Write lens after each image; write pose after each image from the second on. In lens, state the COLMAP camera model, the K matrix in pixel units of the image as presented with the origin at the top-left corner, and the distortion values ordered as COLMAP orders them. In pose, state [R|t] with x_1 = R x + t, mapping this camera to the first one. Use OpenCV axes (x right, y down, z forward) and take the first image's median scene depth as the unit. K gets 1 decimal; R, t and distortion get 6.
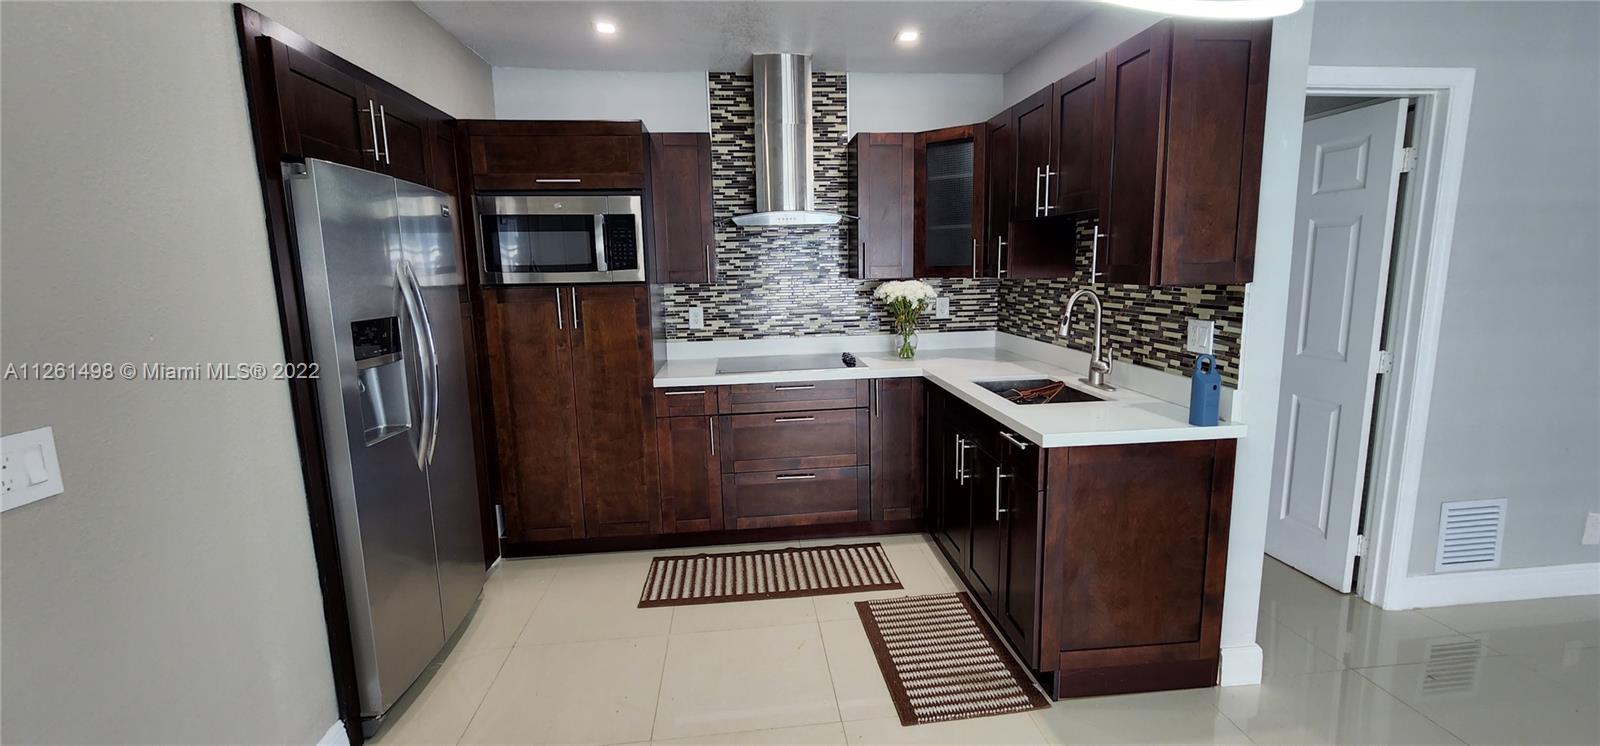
lens RADIAL K [[666.8, 0, 812.8], [0, 666.8, 371.2], [0, 0, 1]] dist [-0.003241, 0.000096]
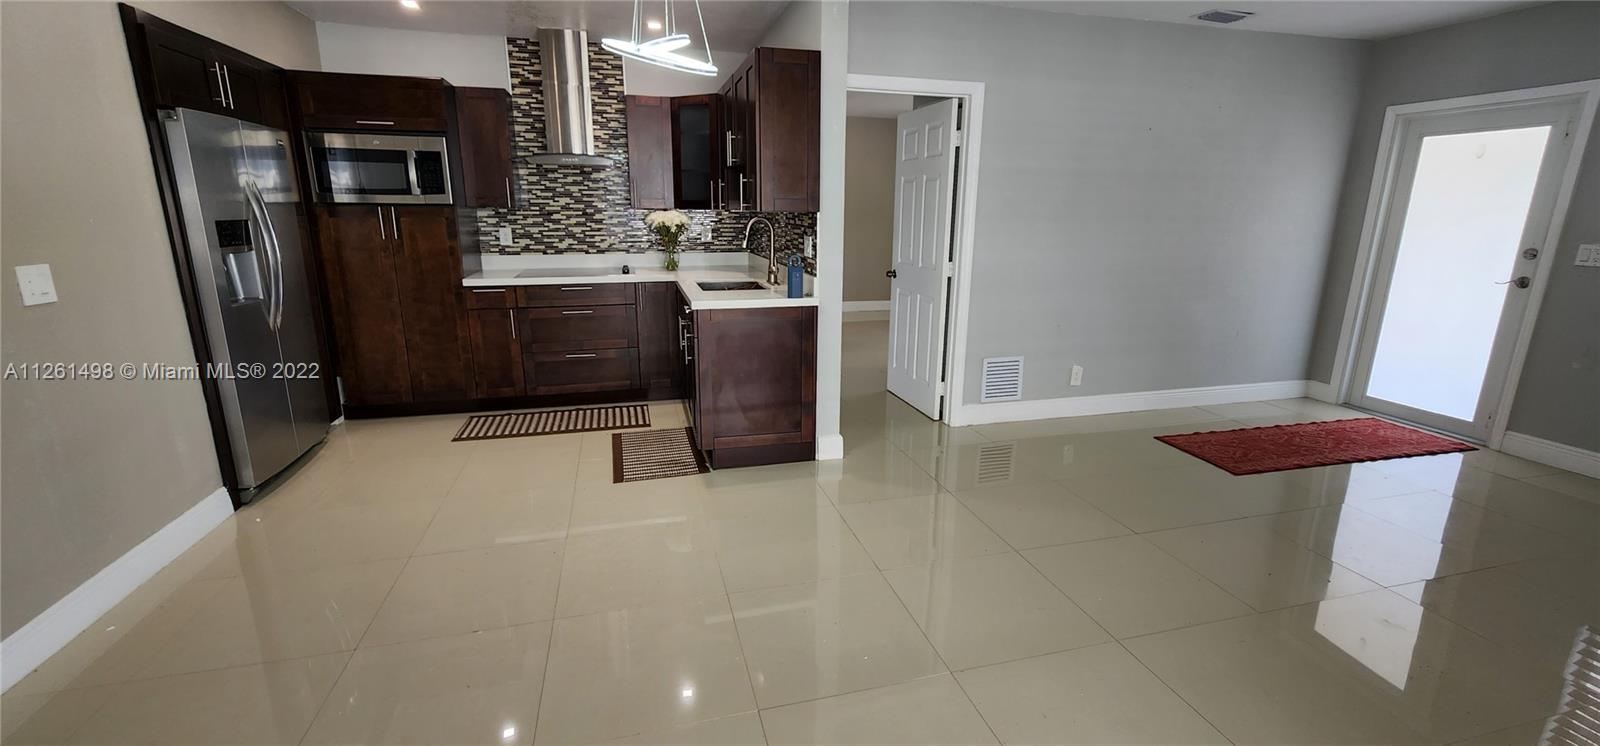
lens RADIAL K [[666.8, 0, 812.8], [0, 666.8, 371.2], [0, 0, 1]] dist [-0.003241, 0.000096]
pose [[0.986774, -0.008776, 0.161864, 0.225116], [-0.004783, 0.996522, 0.083189, 0.077826], [-0.162031, -0.082863, 0.983300, -0.416355]]
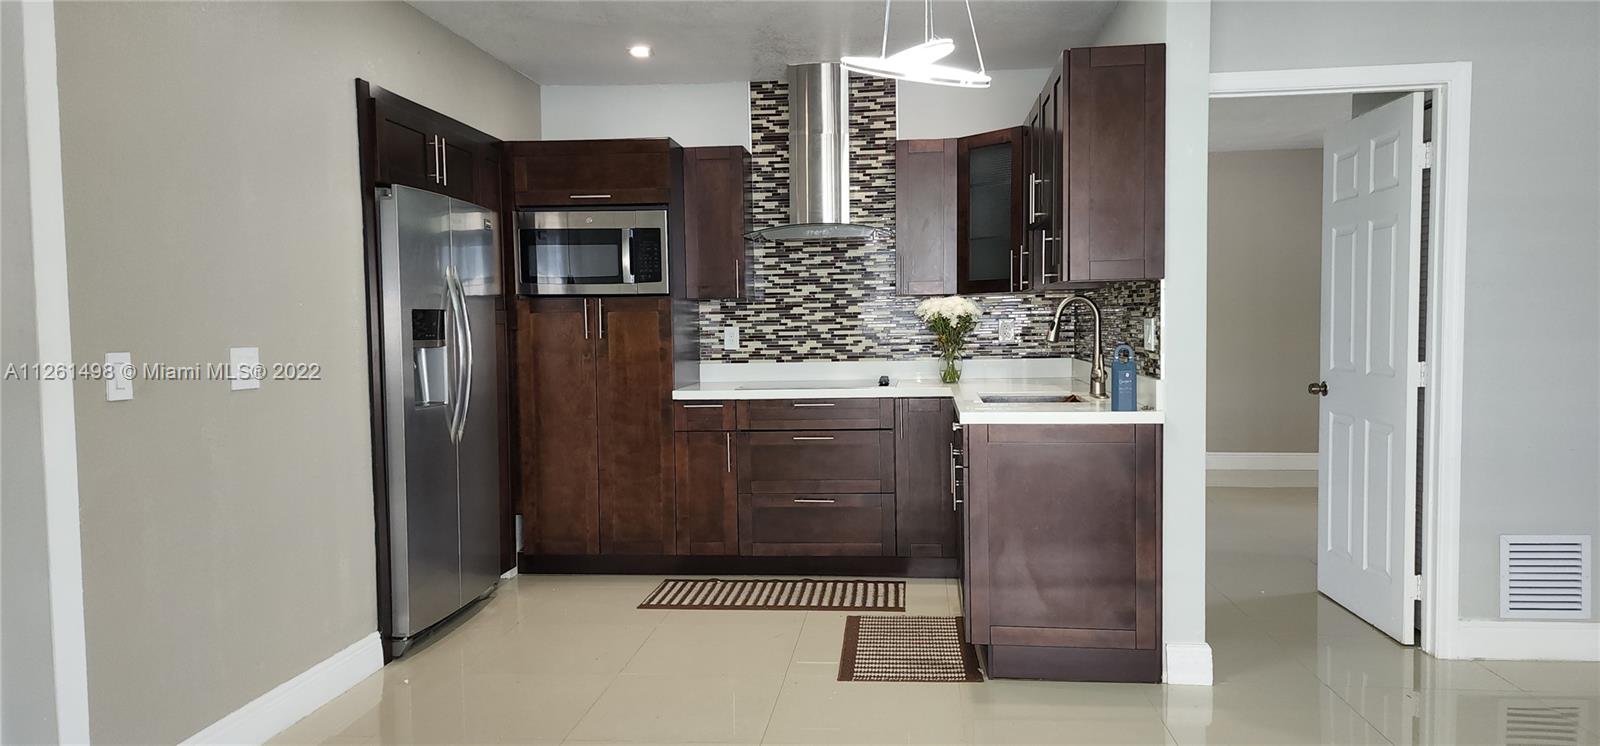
lens RADIAL K [[1060.4, 0, 802.8], [0, 1060.4, 383.0], [0, 0, 1]] dist [0.087977, -0.086796]
pose [[0.976496, 0.019144, -0.214683, 0.283368], [-0.039408, 0.995115, -0.090511, 0.131907], [0.211902, 0.096844, 0.972481, -0.485413]]
